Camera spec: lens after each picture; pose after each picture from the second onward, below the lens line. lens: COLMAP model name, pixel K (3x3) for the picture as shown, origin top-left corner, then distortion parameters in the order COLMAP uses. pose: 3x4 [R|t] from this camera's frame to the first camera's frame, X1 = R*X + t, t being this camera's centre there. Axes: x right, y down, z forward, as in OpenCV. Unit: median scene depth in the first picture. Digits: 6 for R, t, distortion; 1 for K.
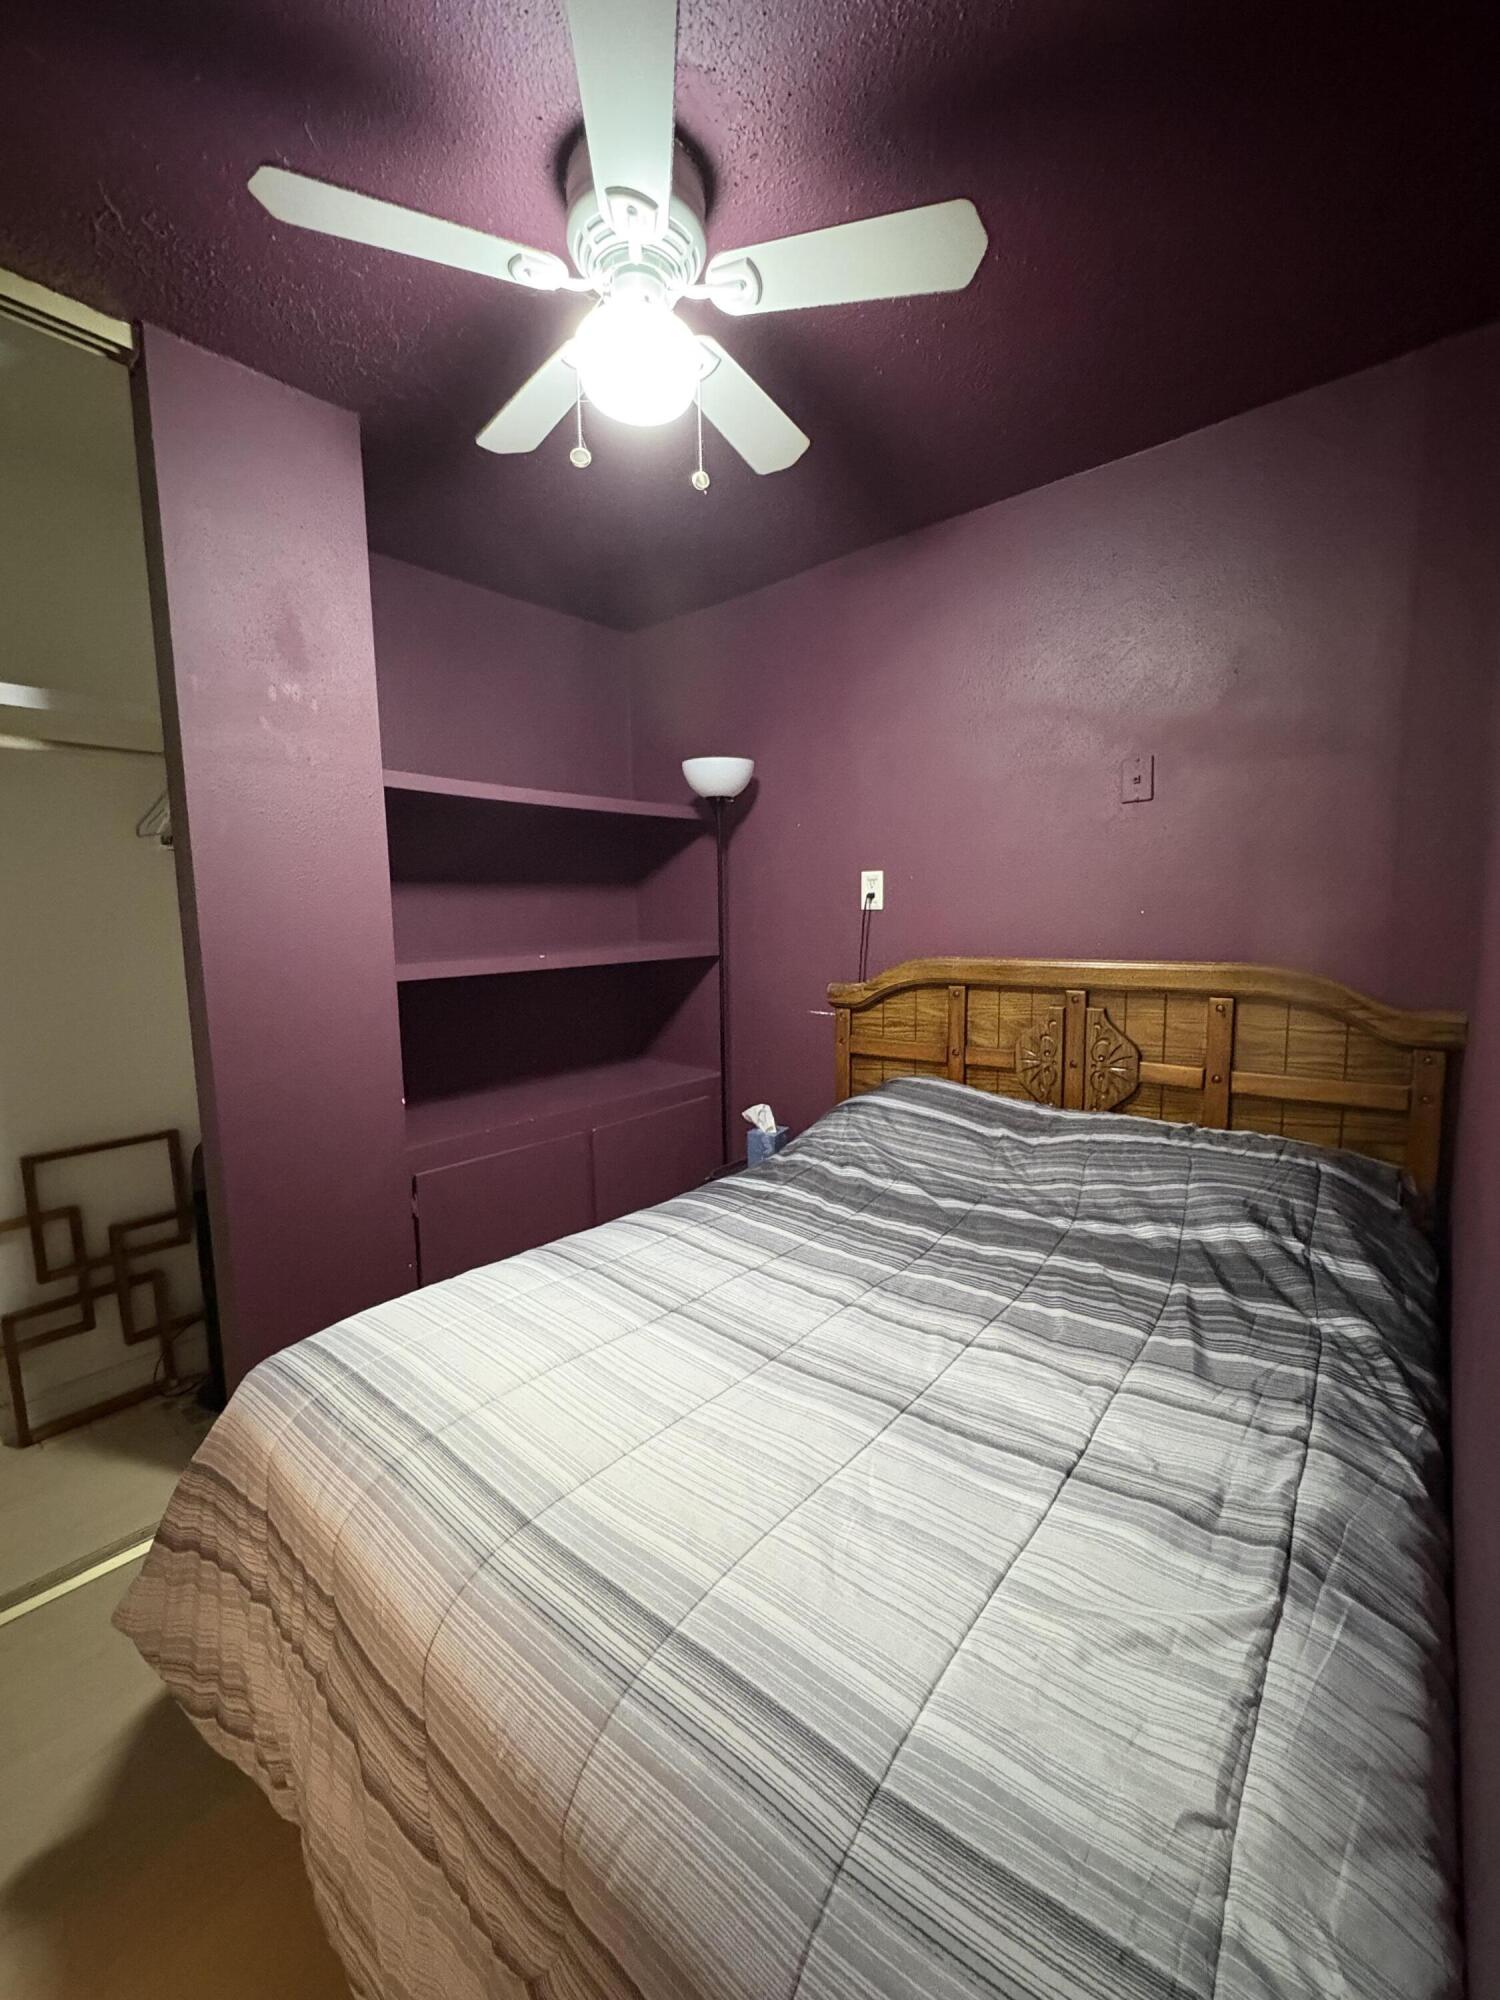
lens RADIAL K [[810.2, 0, 750.0], [0, 810.2, 1000.0], [0, 0, 1]] dist [0.002956, 0.000122]
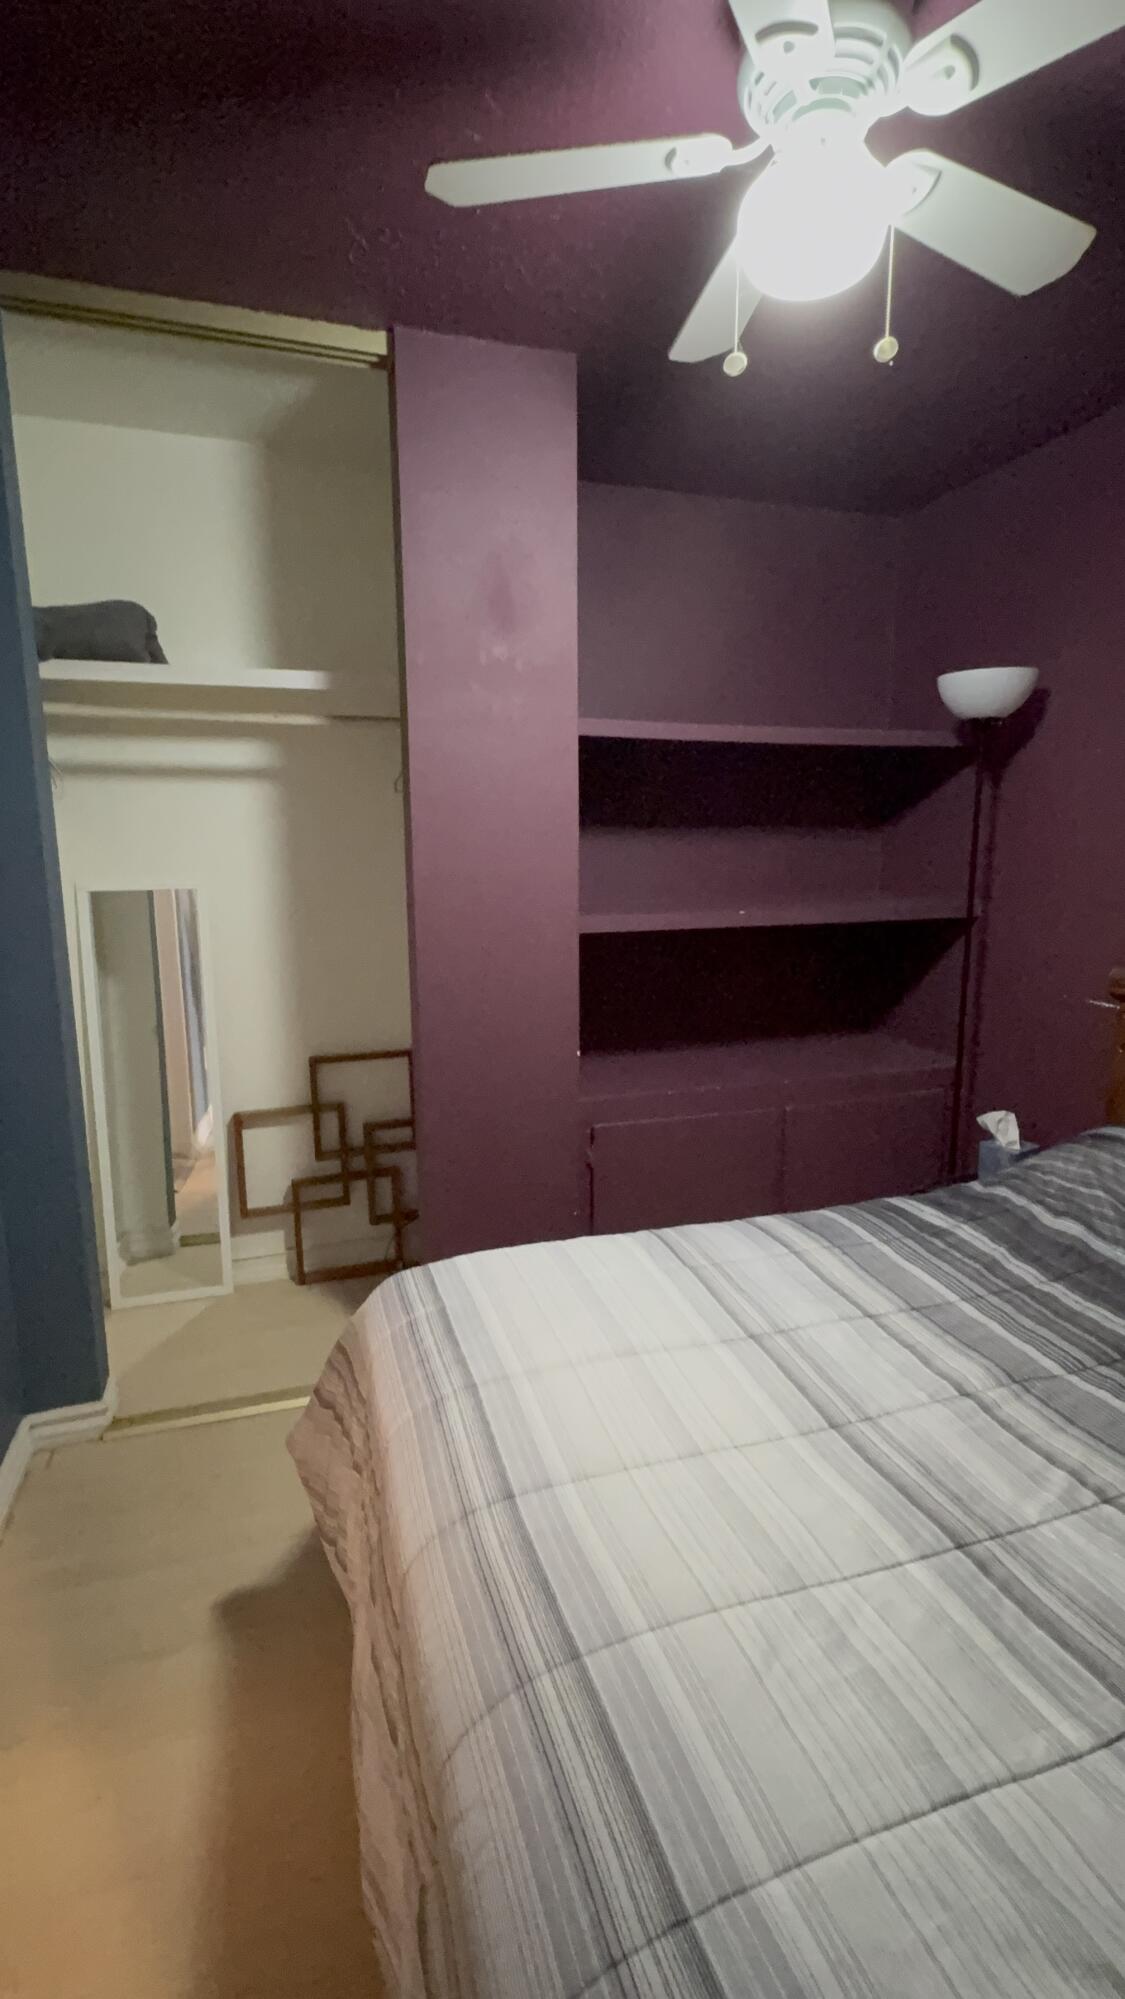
lens RADIAL K [[910.1, 0, 562.5], [0, 910.1, 999.5], [0, 0, 1]] dist [0.000375, 0.000302]
pose [[0.847727, 0.103359, -0.520265, 0.164210], [-0.065794, 0.993746, 0.090219, -0.051536], [0.526336, -0.042251, 0.849226, 0.034238]]
